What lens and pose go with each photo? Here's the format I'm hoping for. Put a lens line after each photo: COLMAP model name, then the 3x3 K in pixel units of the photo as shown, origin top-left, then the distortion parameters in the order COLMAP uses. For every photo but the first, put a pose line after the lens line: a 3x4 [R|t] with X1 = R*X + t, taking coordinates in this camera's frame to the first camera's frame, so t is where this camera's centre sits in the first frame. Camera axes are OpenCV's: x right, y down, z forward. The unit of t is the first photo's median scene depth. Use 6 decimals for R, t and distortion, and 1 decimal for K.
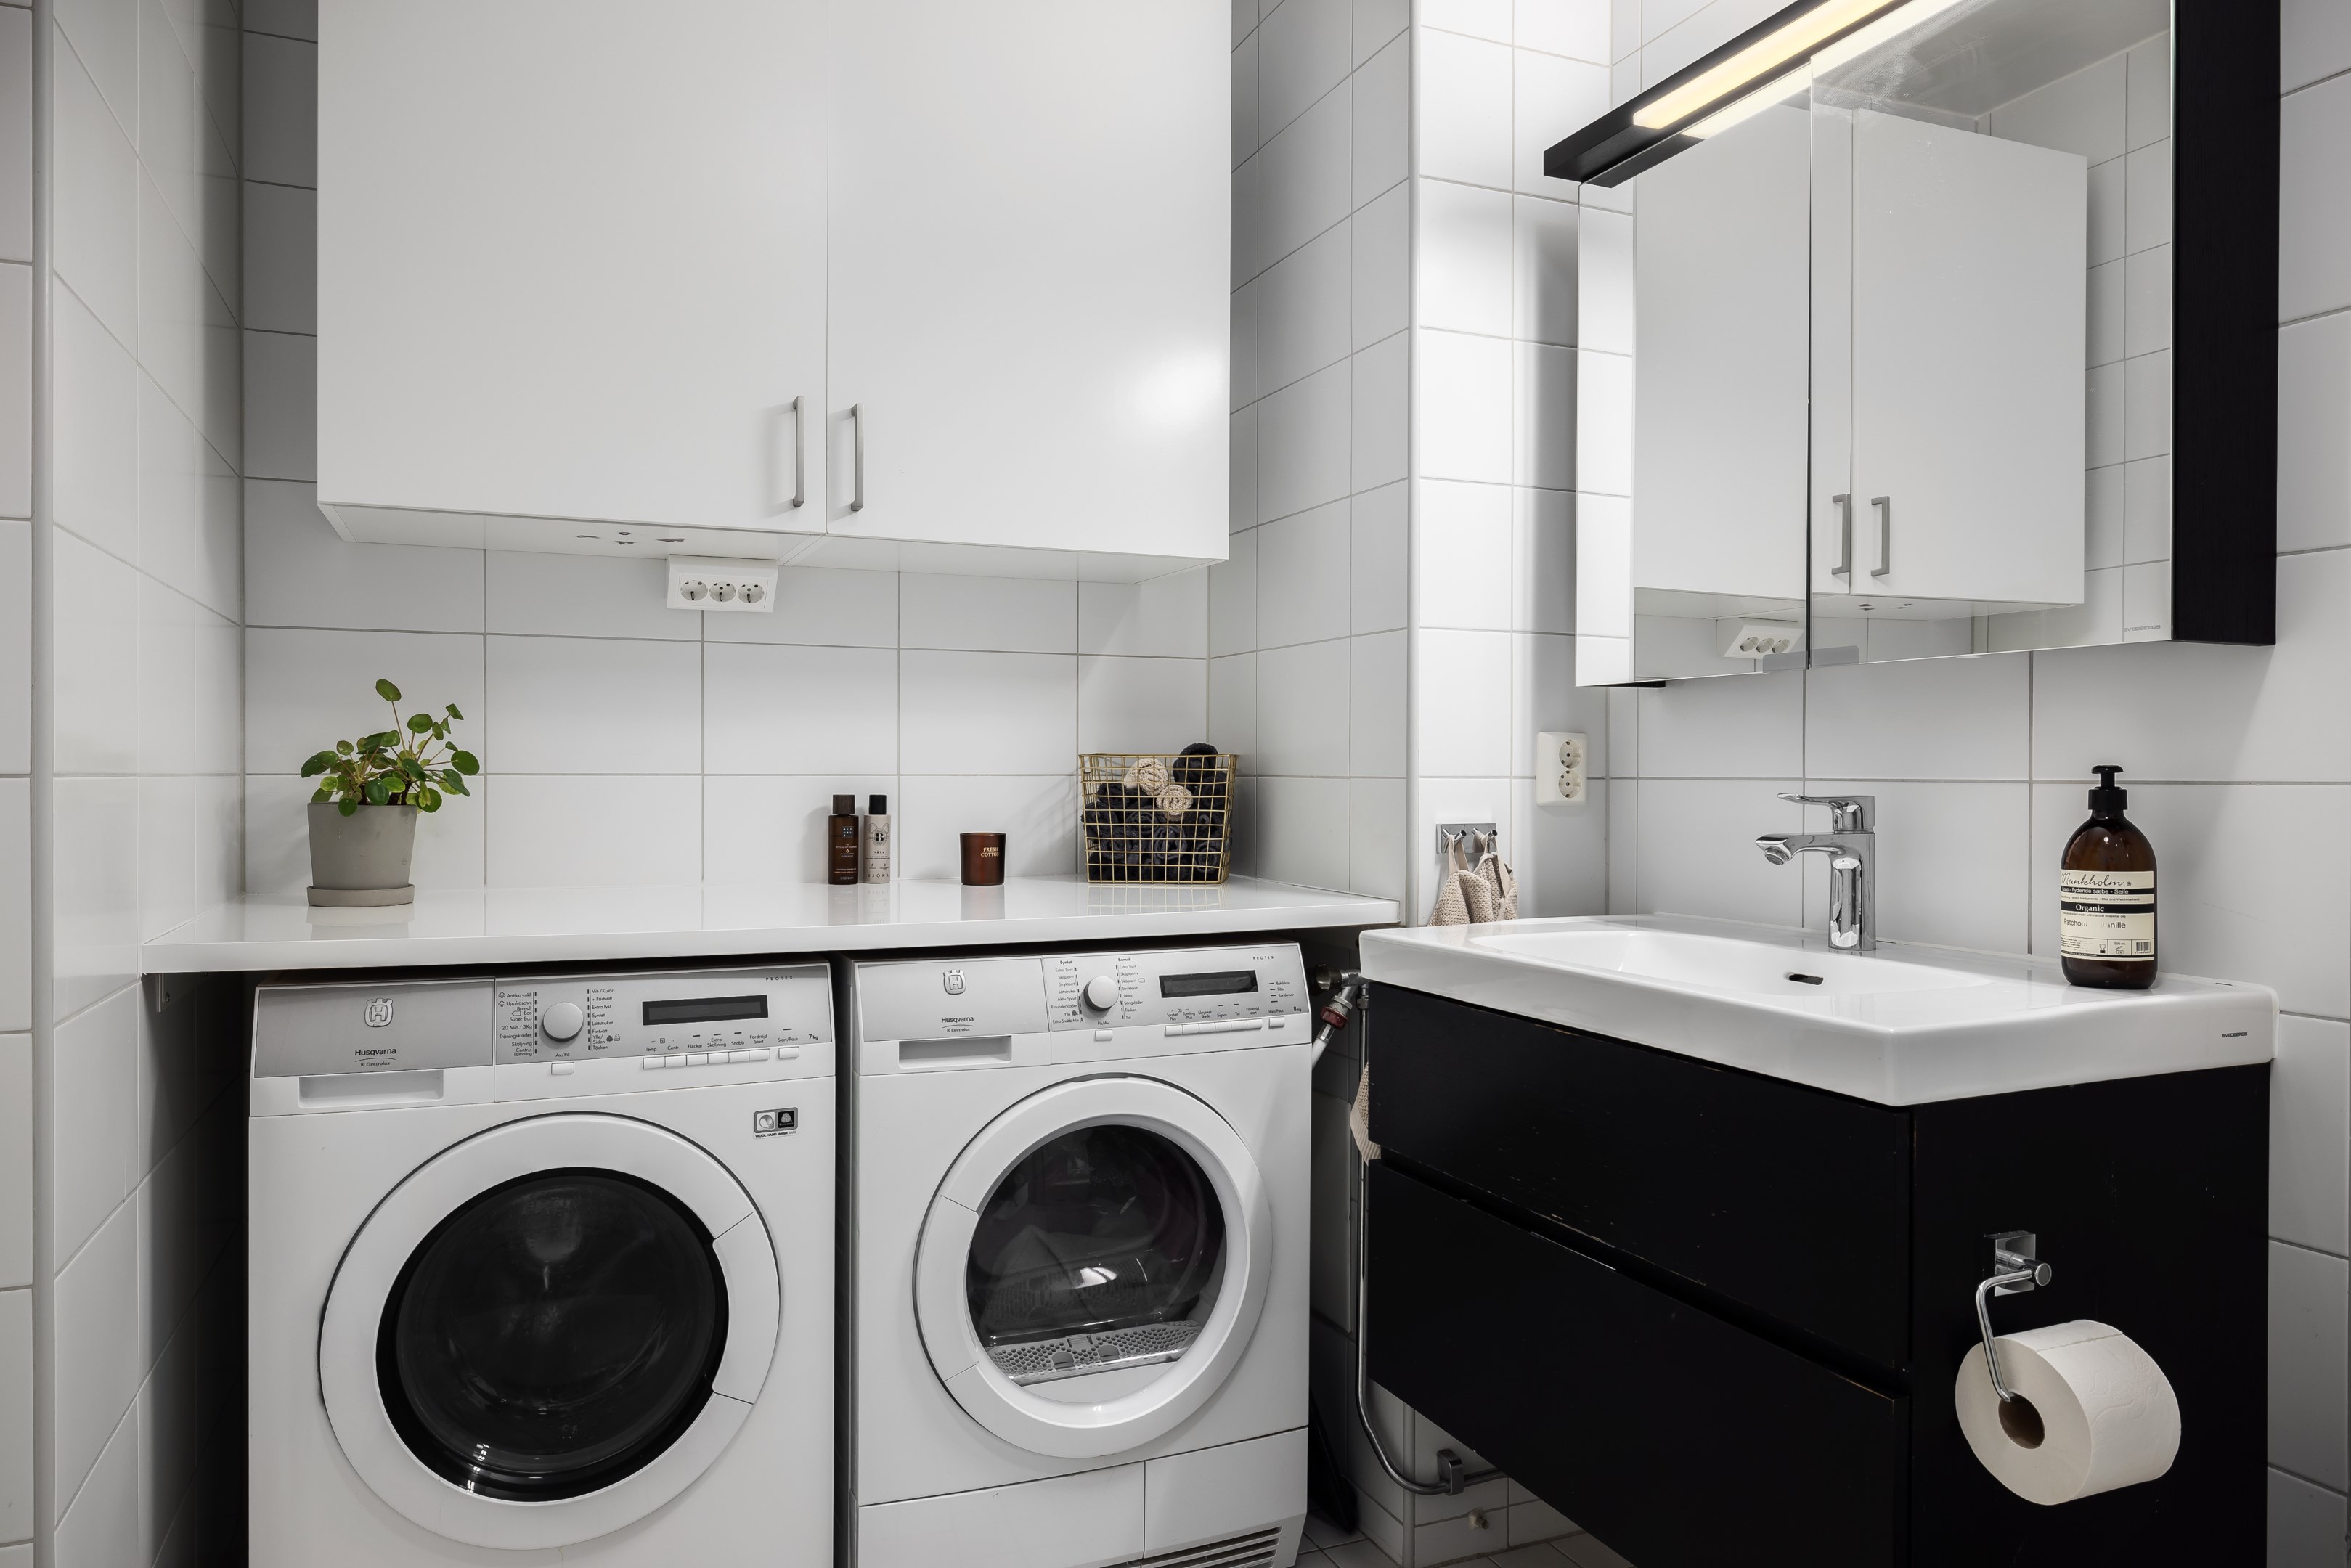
lens RADIAL K [[1578.0, 0, 1175.5], [0, 1578.0, 784.0], [0, 0, 1]] dist [-0.001910, -0.001861]
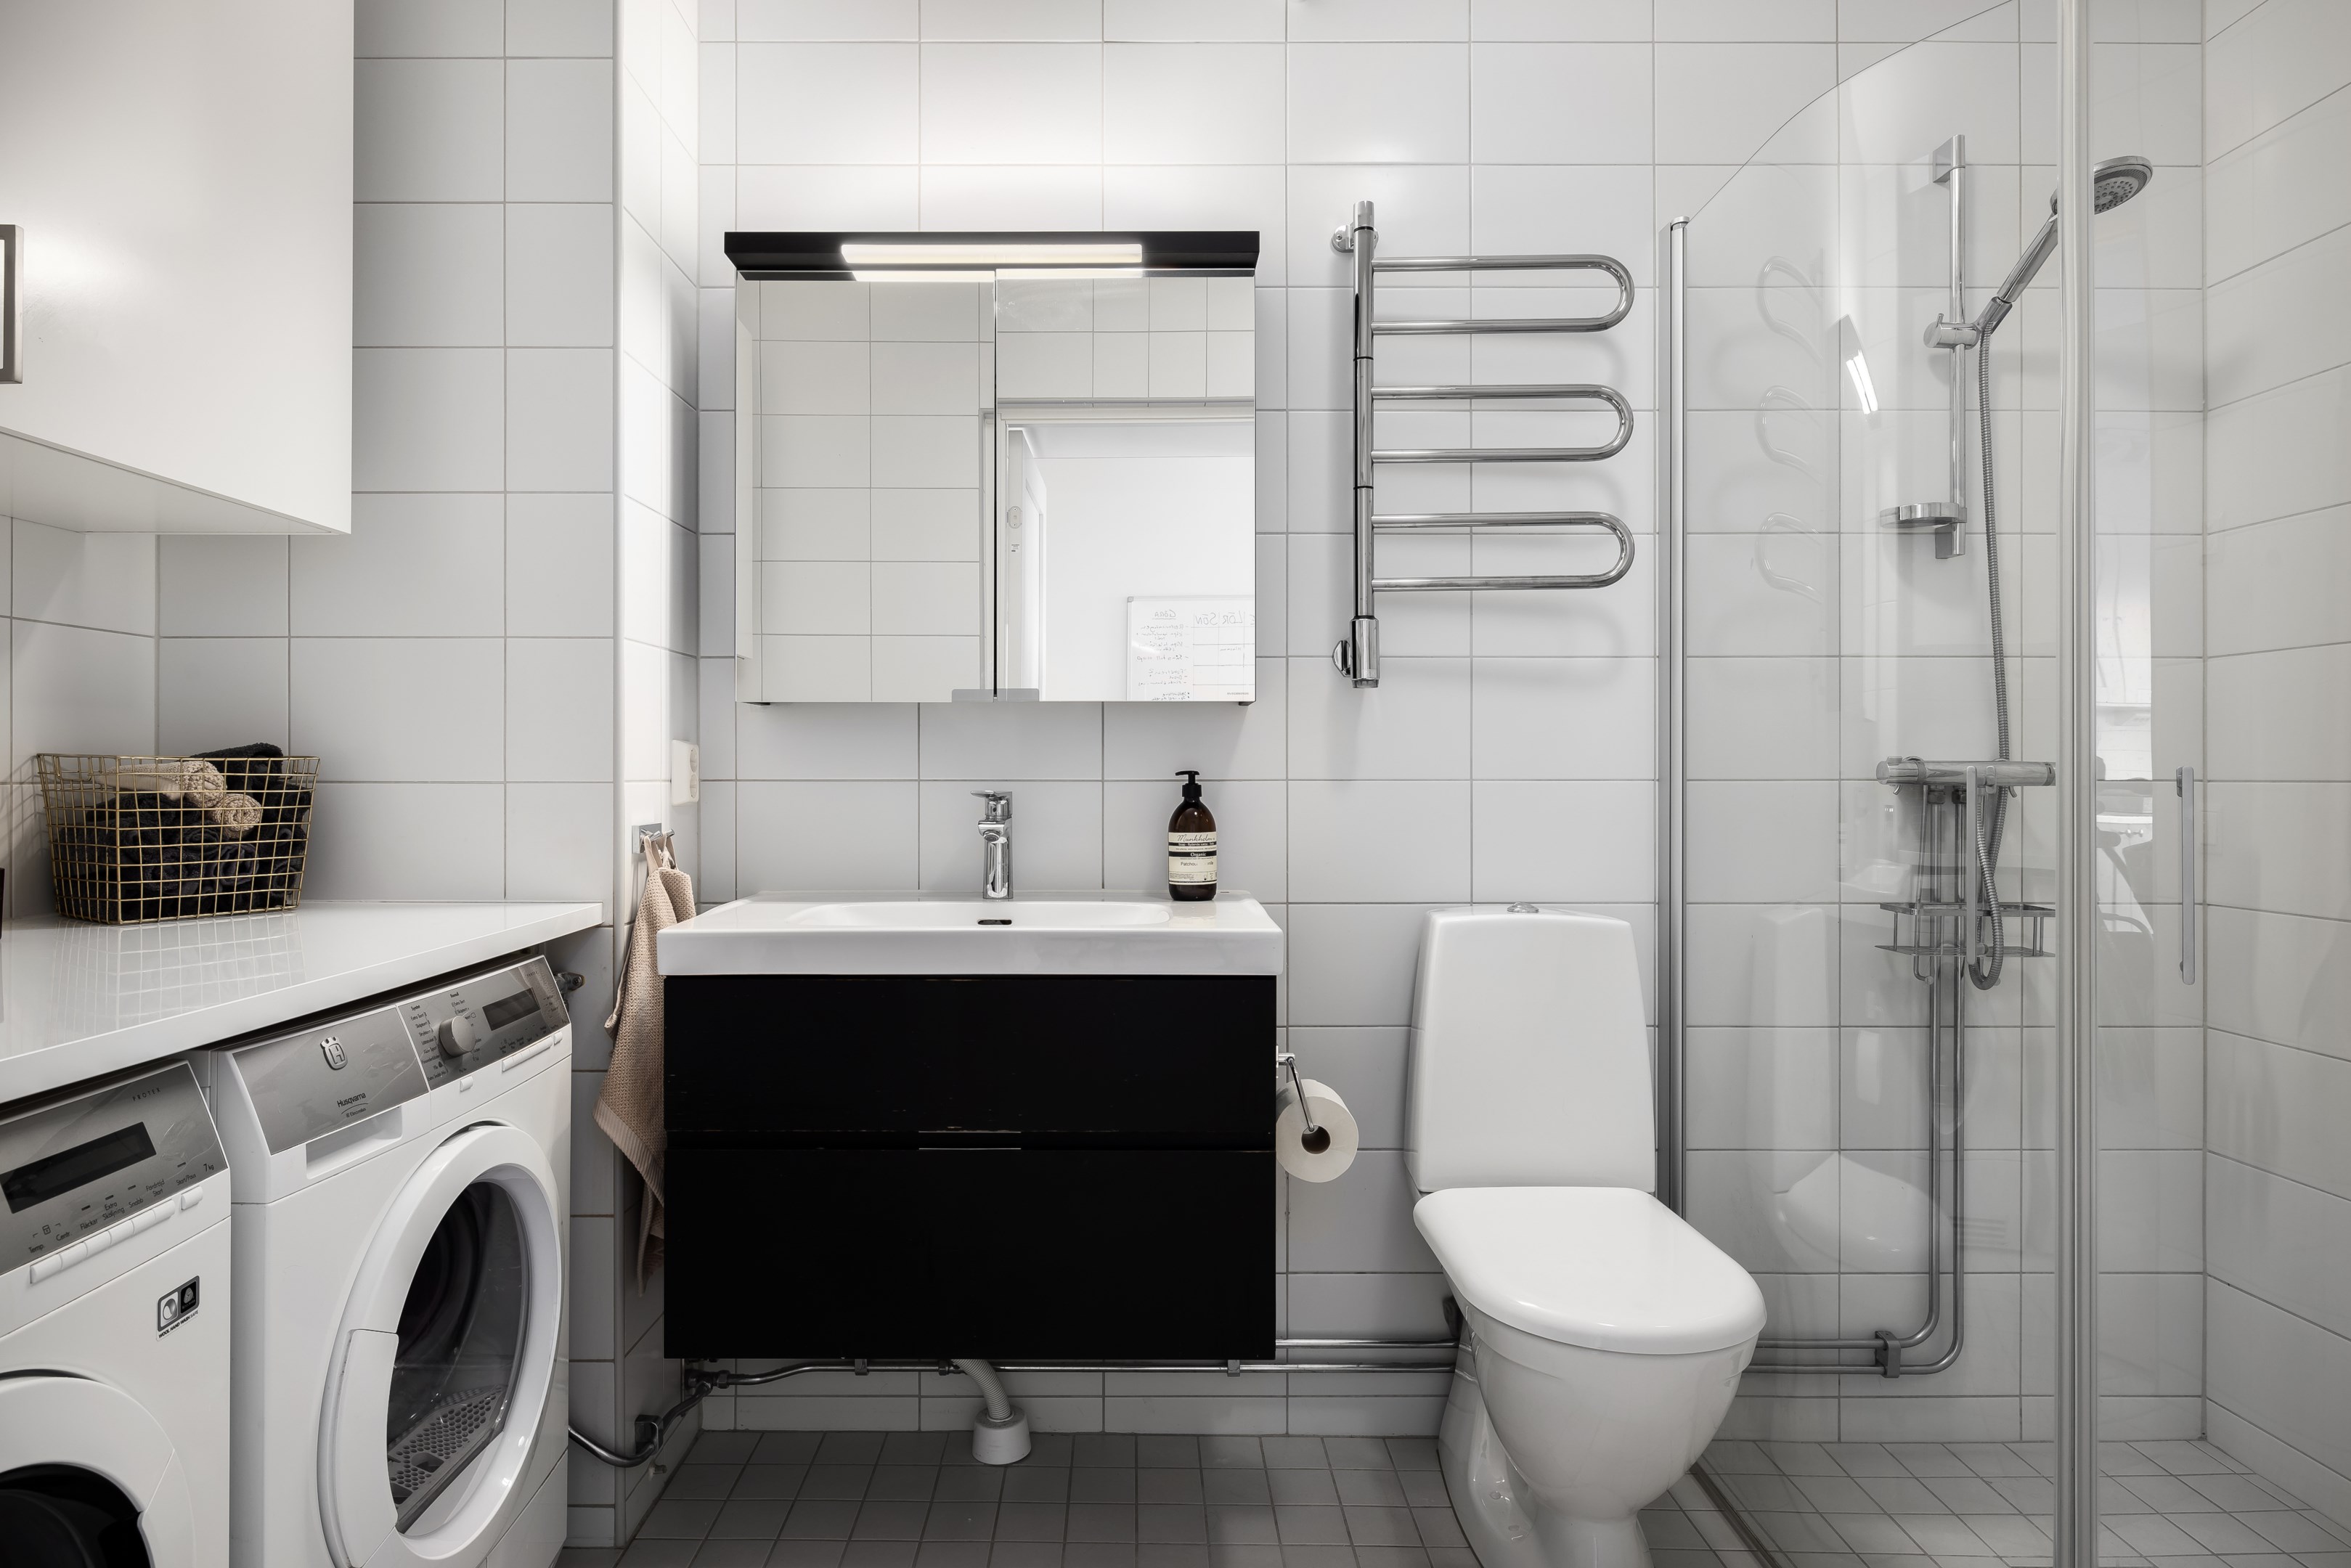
lens RADIAL K [[1306.5, 0, 1168.9], [0, 1306.5, 777.5], [0, 0, 1]] dist [0.001184, 0.001126]
pose [[0.387932, -0.006678, 0.921664, -0.506466], [0.009044, 0.999953, 0.003439, -0.006800], [-0.921644, 0.007001, 0.387974, 0.333595]]
